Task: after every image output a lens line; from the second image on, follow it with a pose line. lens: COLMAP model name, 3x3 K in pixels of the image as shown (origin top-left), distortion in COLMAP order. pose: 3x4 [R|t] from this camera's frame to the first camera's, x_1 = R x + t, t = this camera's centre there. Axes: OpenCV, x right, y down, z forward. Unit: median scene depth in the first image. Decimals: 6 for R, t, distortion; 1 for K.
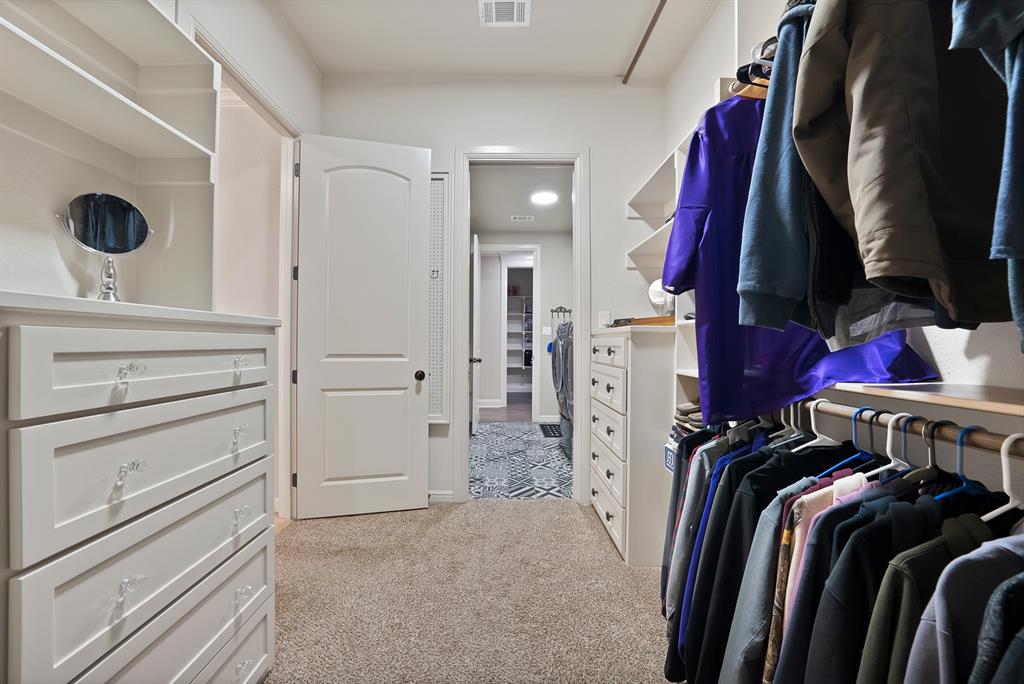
lens RADIAL K [[377.2, 0, 514.0], [0, 377.2, 340.0], [0, 0, 1]] dist [-0.015421, 0.000033]
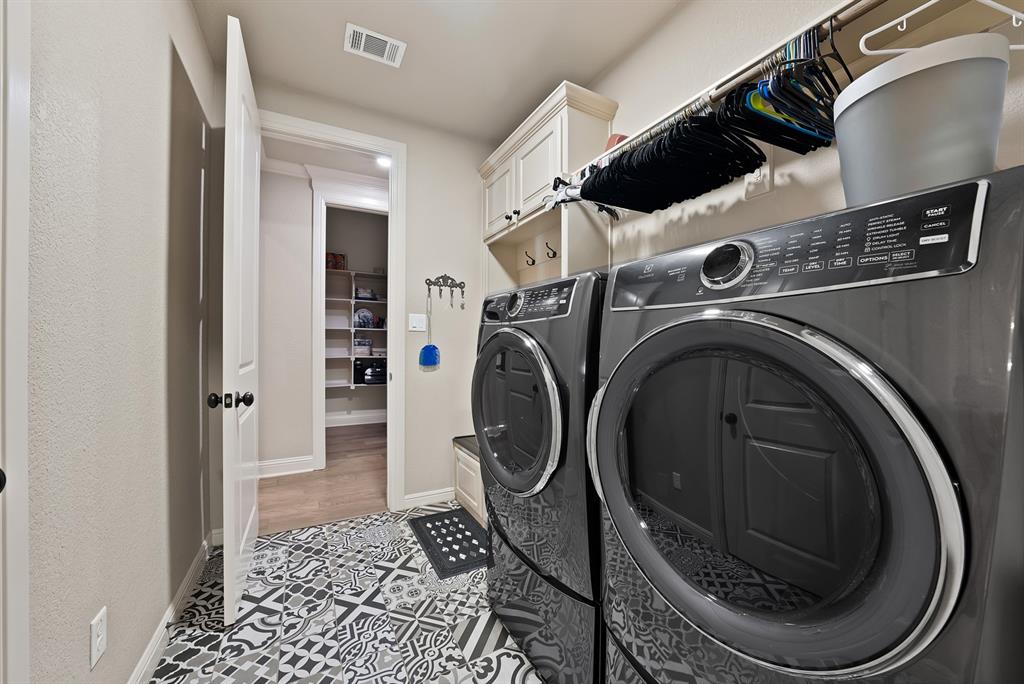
lens RADIAL K [[377.2, 0, 514.0], [0, 377.2, 340.0], [0, 0, 1]] dist [-0.015421, 0.000033]
pose [[0.896856, -0.005219, 0.442293, -0.020368], [0.008310, 0.999953, -0.005049, 0.003819], [-0.442245, 0.008204, 0.896857, 0.494306]]
